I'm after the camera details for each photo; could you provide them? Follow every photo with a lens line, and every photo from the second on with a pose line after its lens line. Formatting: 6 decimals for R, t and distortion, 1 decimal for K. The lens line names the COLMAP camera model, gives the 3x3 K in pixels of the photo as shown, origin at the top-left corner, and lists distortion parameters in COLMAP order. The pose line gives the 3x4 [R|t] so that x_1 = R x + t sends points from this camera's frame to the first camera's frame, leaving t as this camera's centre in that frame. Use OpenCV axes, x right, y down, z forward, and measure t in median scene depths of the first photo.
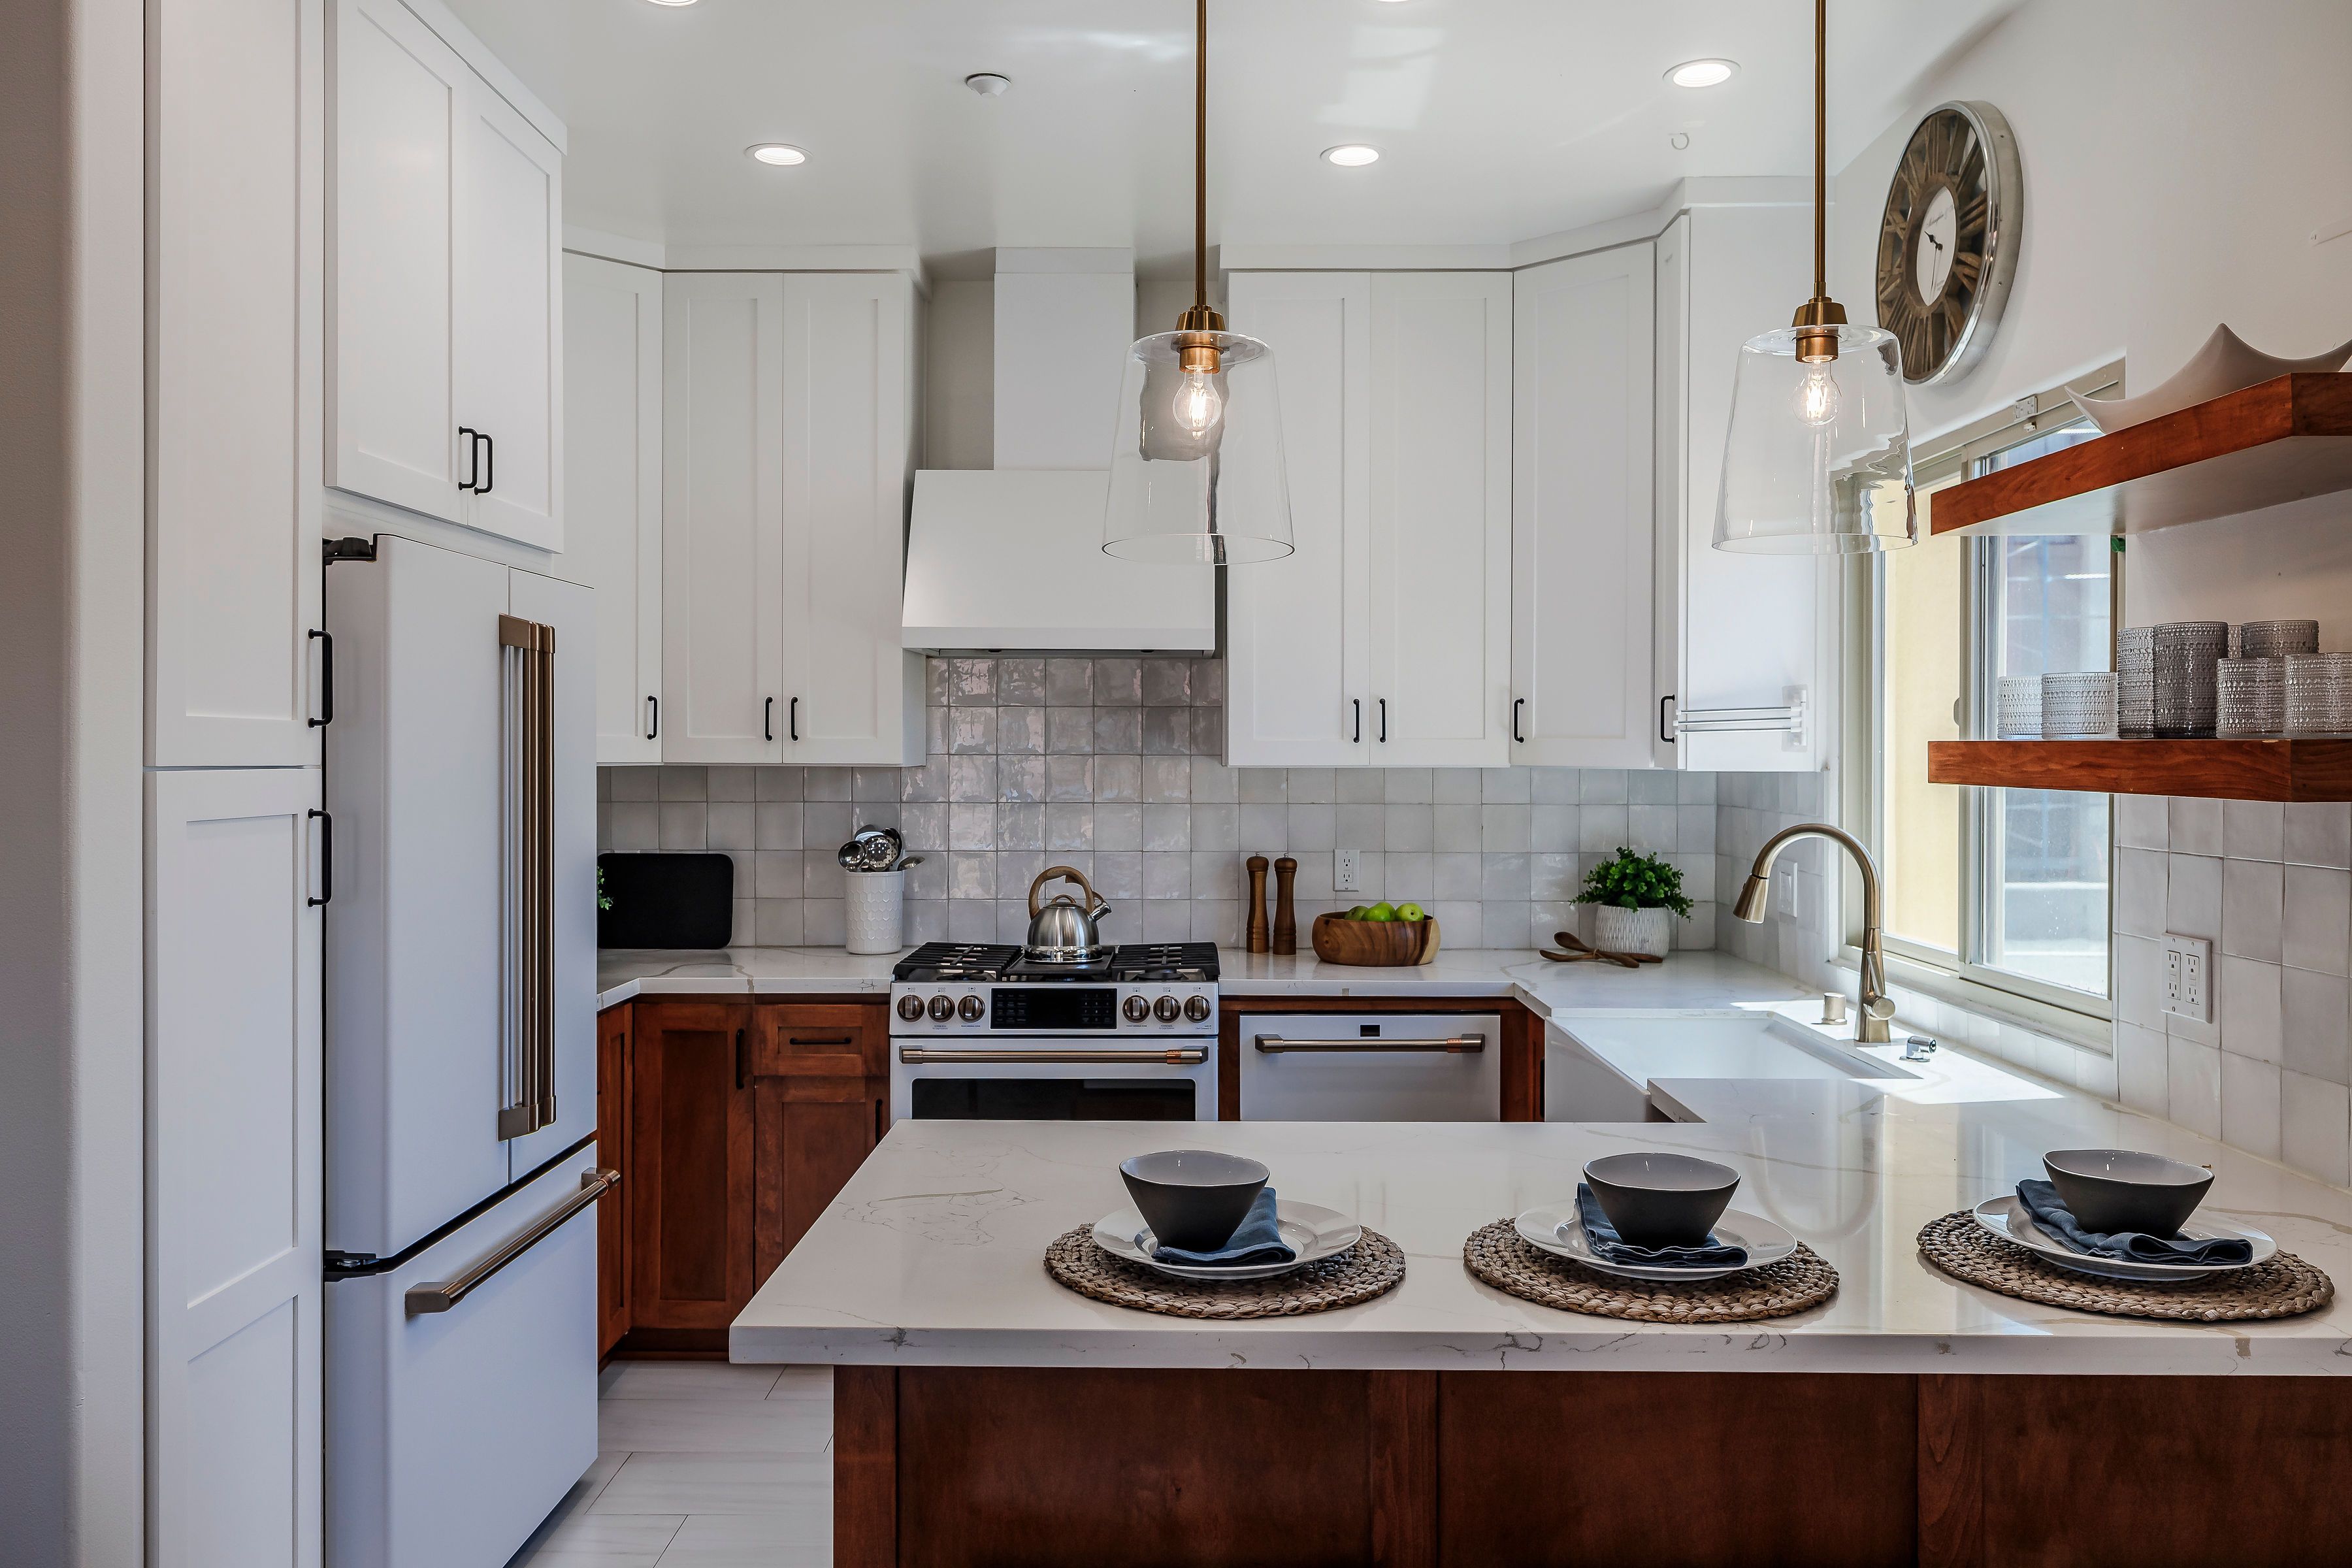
lens RADIAL K [[1757.8, 0, 1175.6], [0, 1757.8, 770.0], [0, 0, 1]] dist [0.006637, 0.001159]
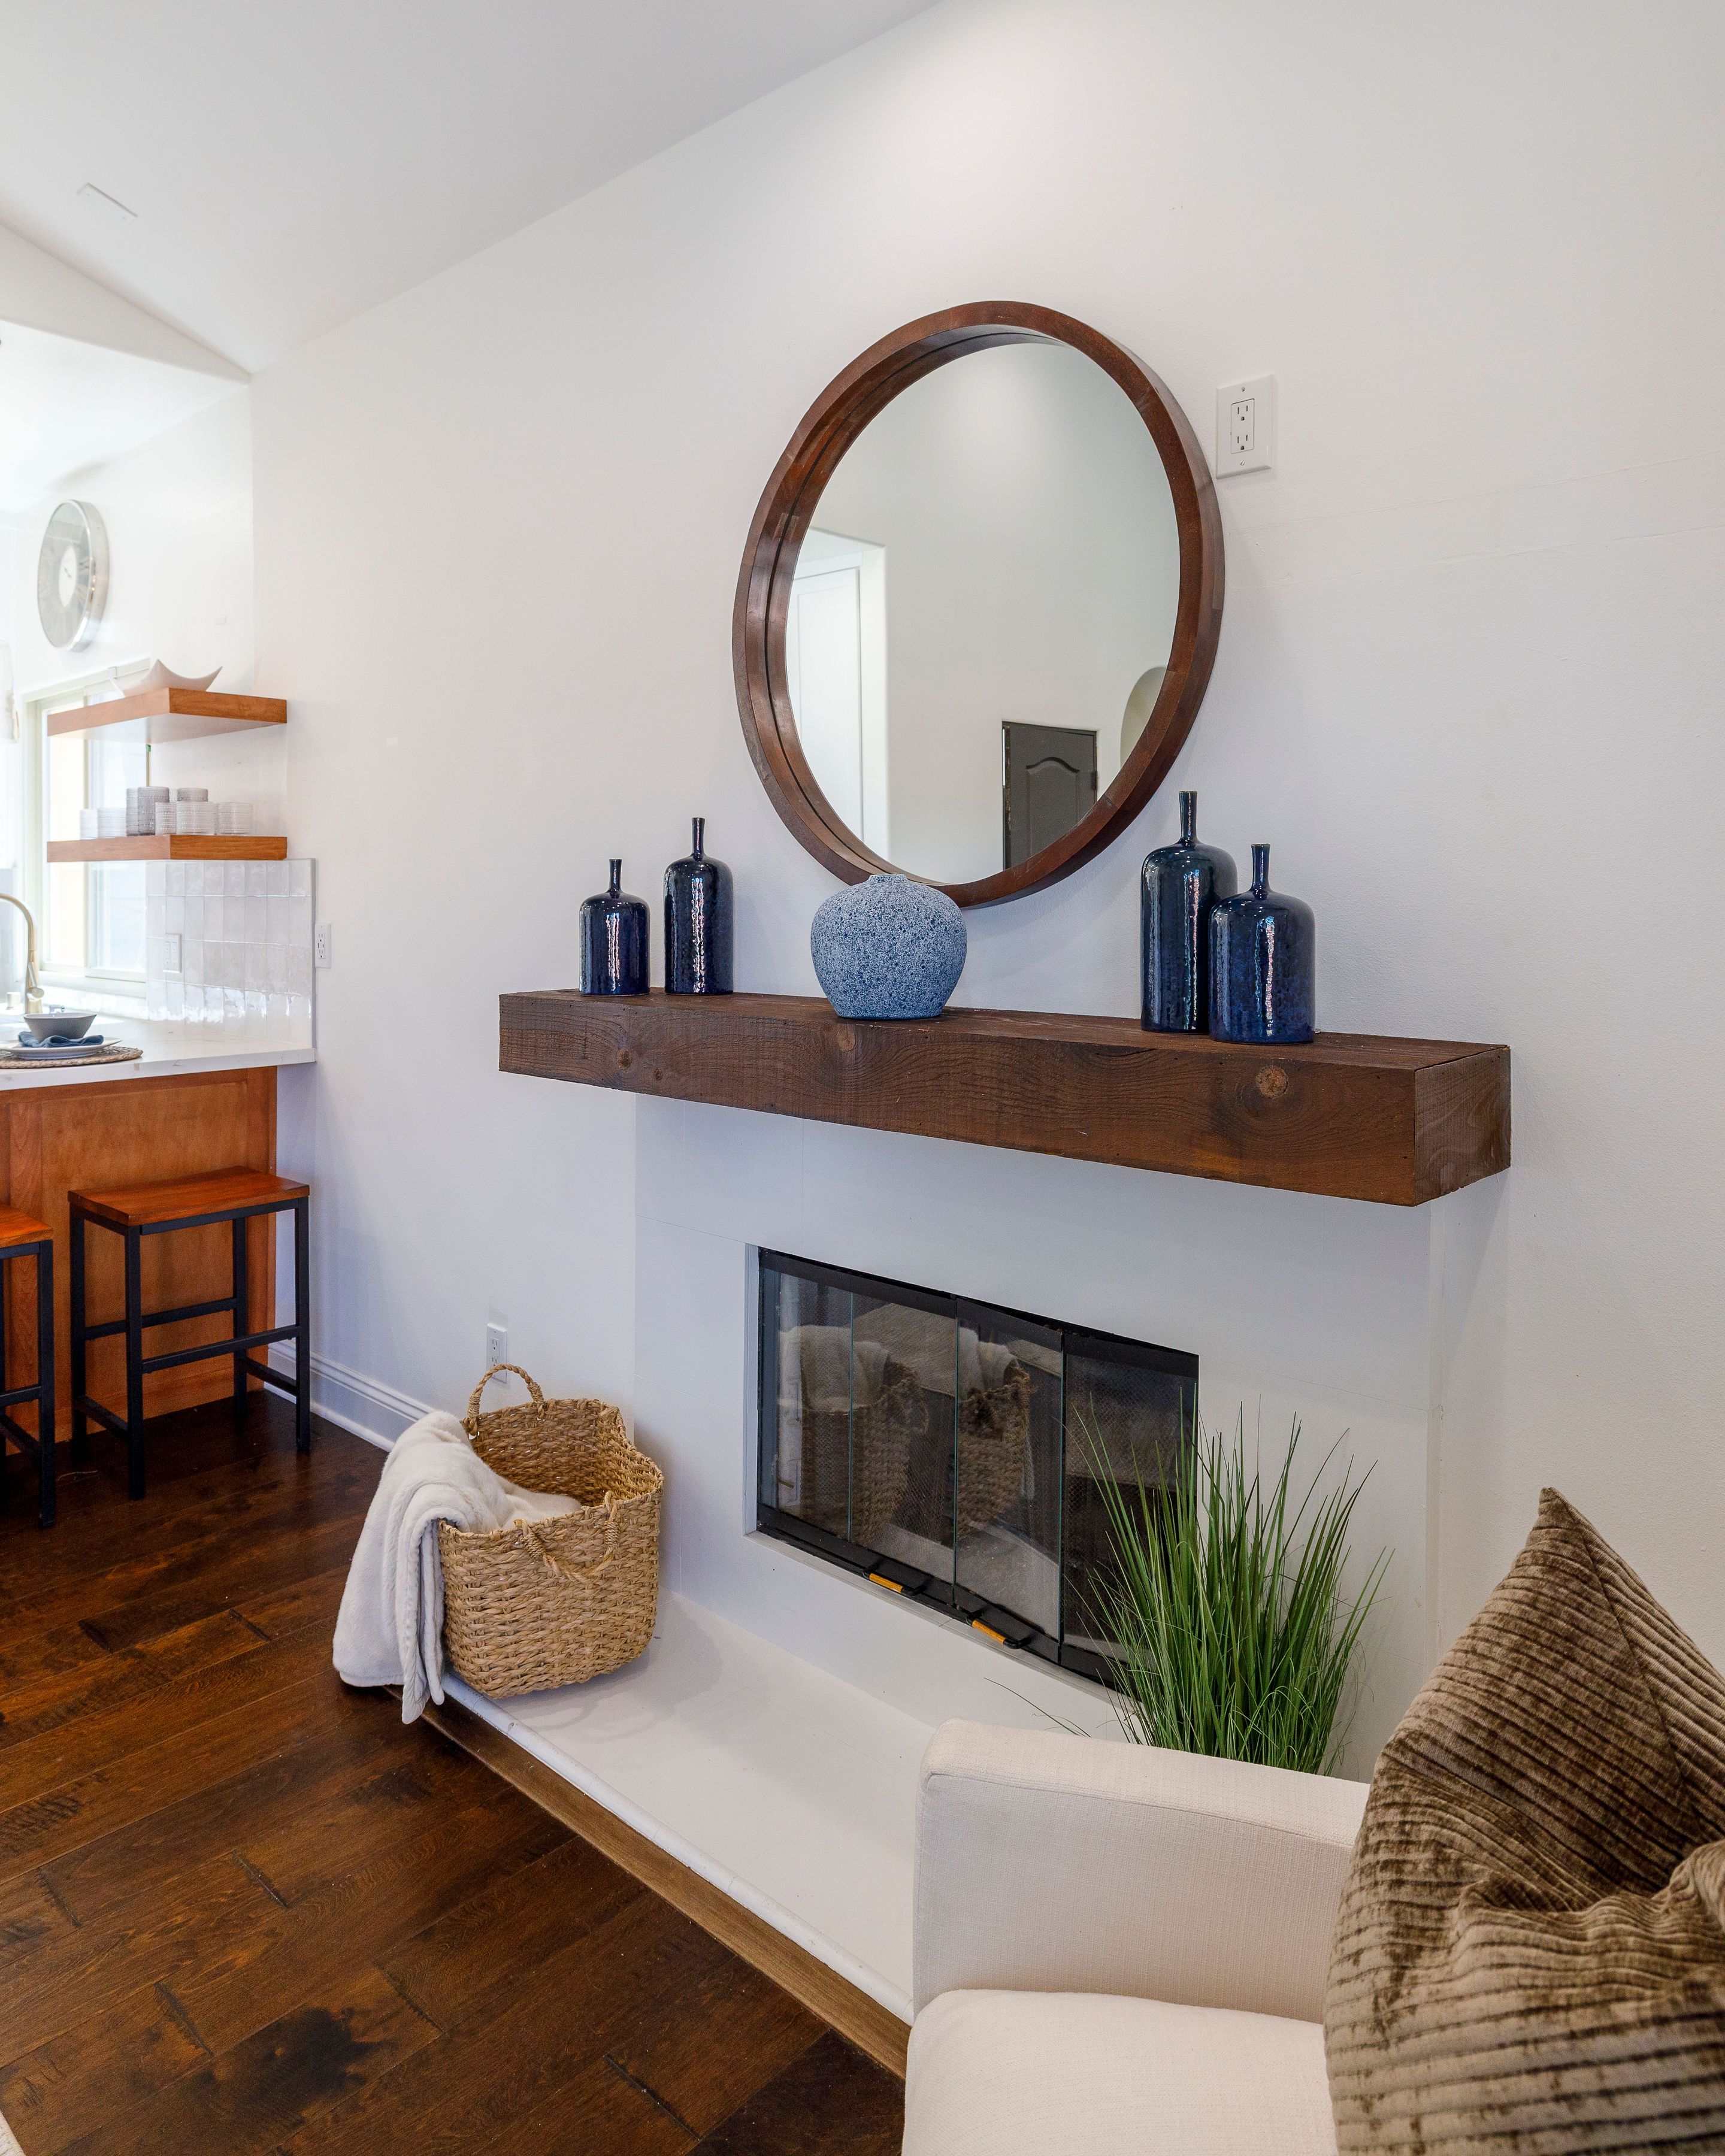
lens RADIAL K [[1410.2, 0, 836.9], [0, 1410.2, 911.3], [0, 0, 1]] dist [-0.008093, 0.004393]
pose [[0.670507, -0.005312, 0.741884, -0.092097], [0.004001, 0.999986, 0.003544, 0.038229], [-0.741892, 0.000592, 0.670519, -0.447999]]
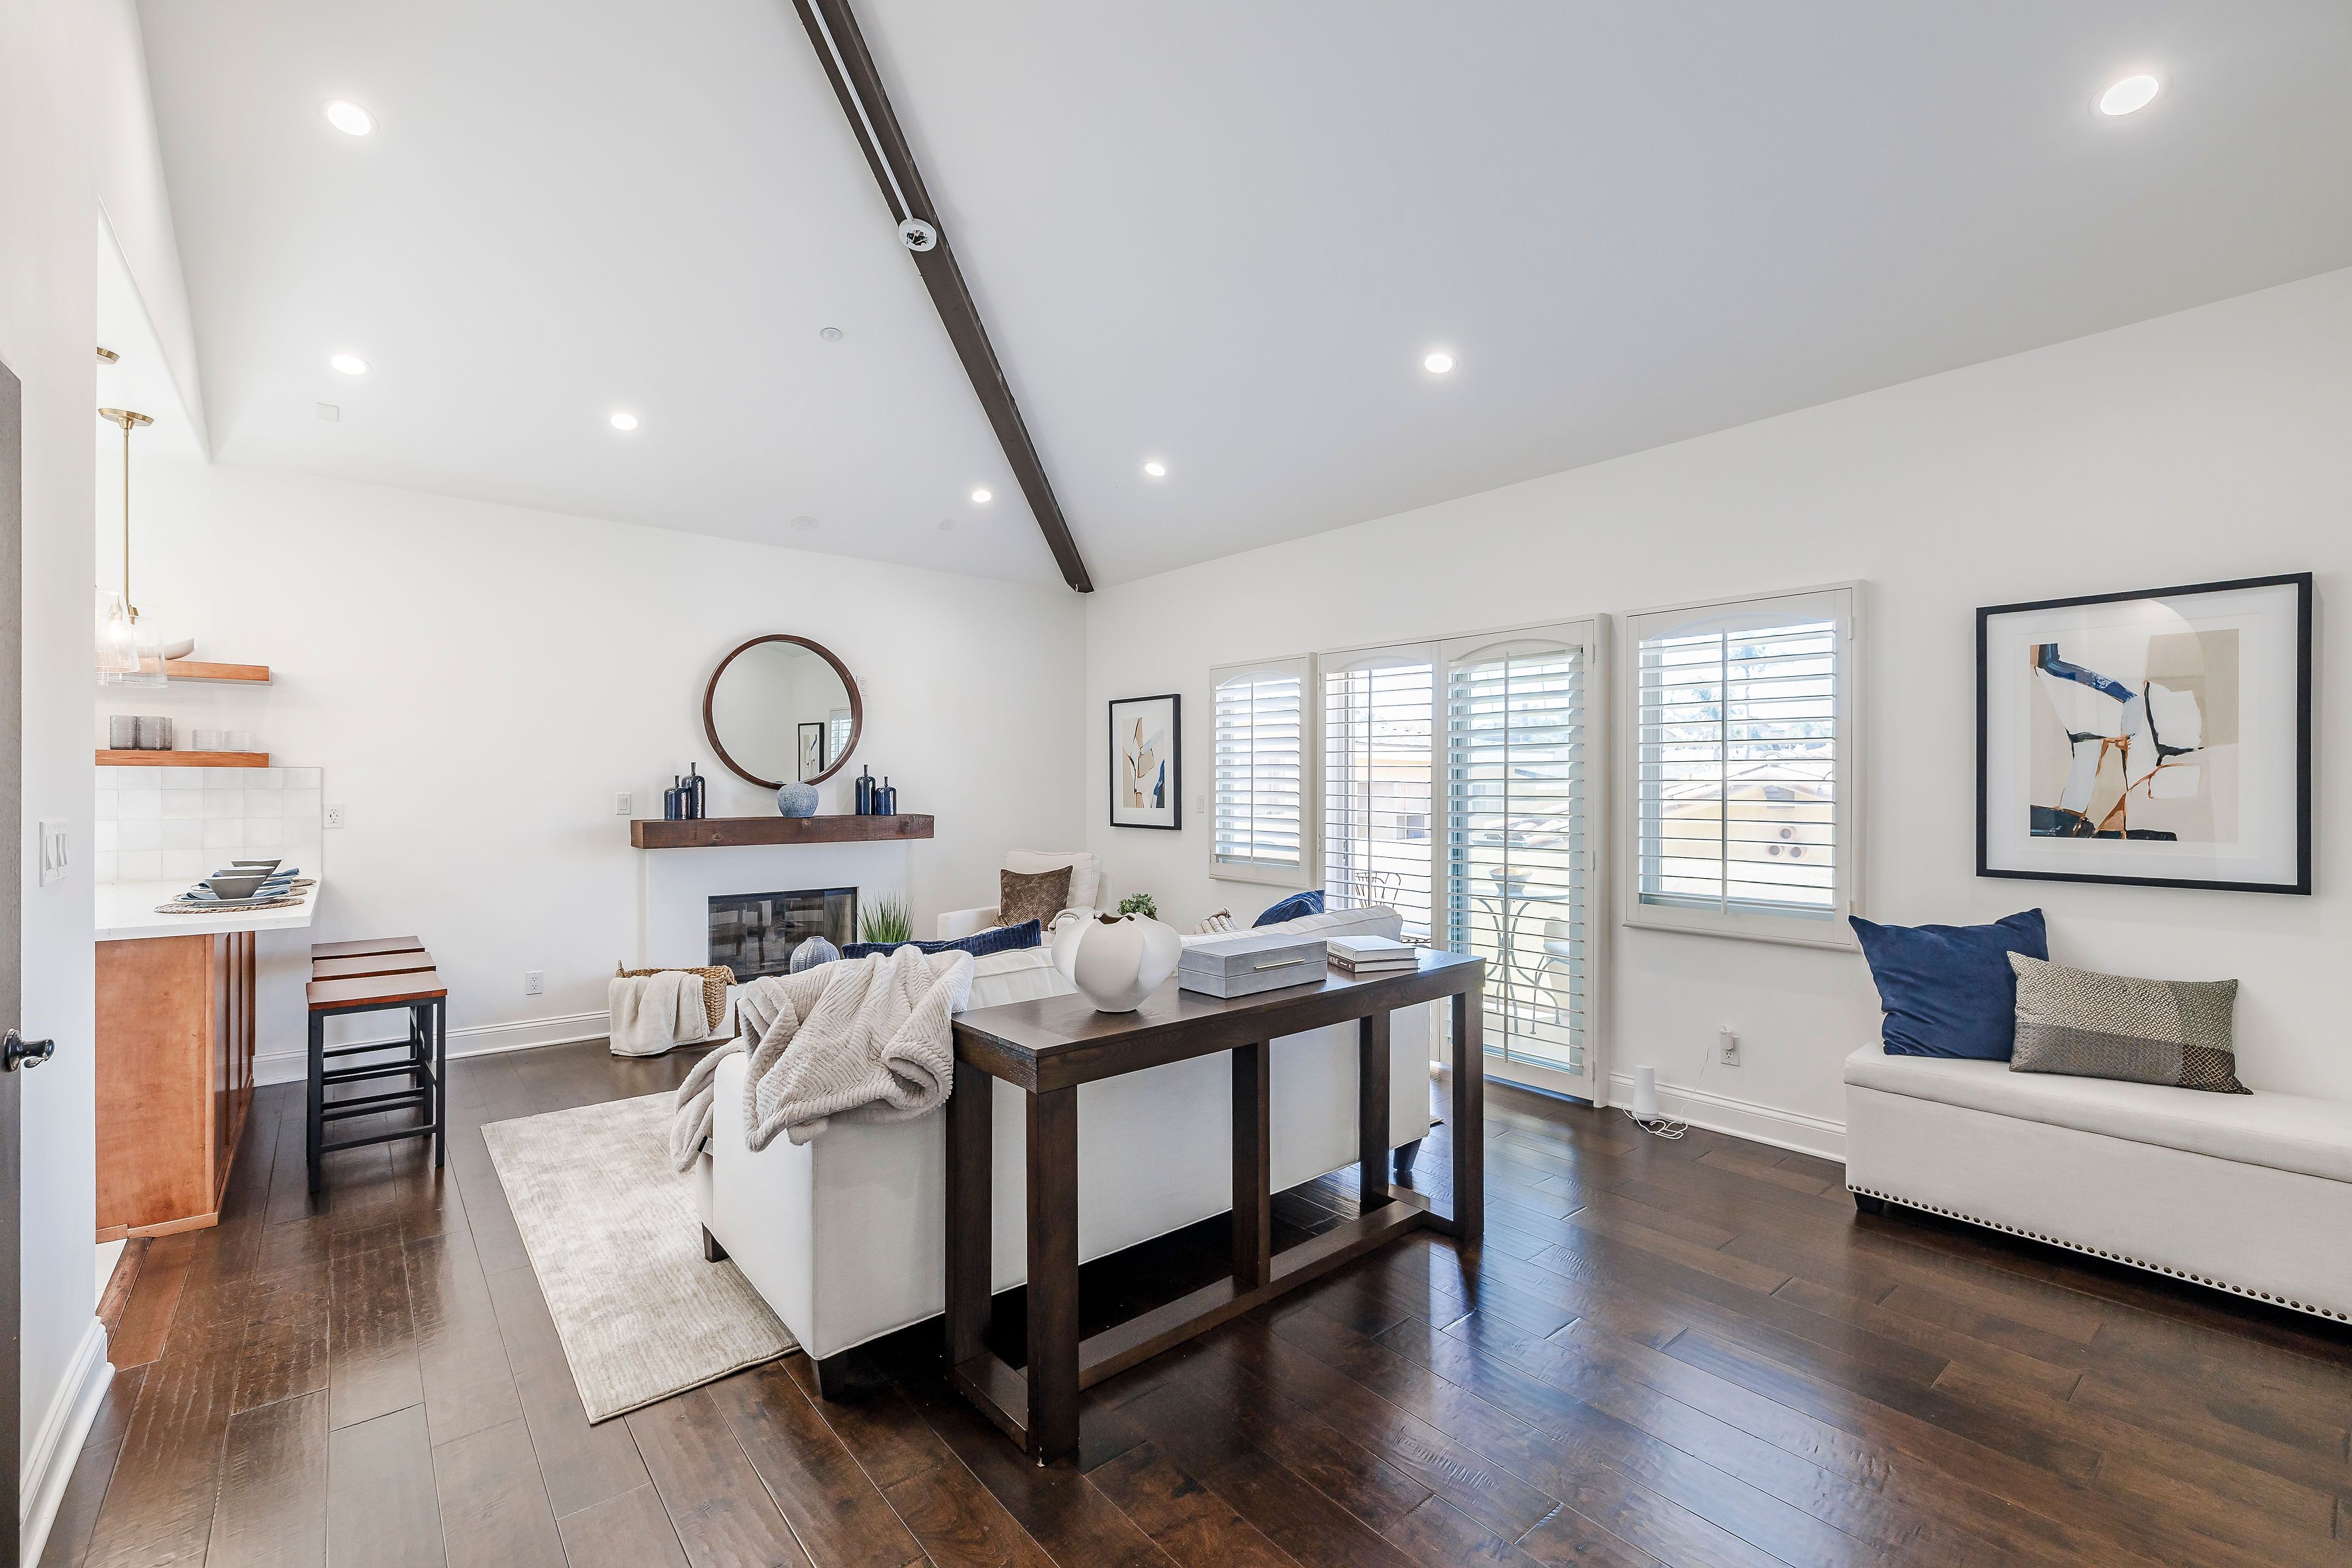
lens RADIAL K [[1030.5, 0, 1166.3], [0, 1030.5, 786.0], [0, 0, 1]] dist [0.003864, 0.001242]
pose [[-0.647314, -0.009409, 0.762165, -1.147782], [0.002049, 0.999899, 0.014085, 0.013605], [-0.762221, 0.010679, -0.647229, 0.418741]]
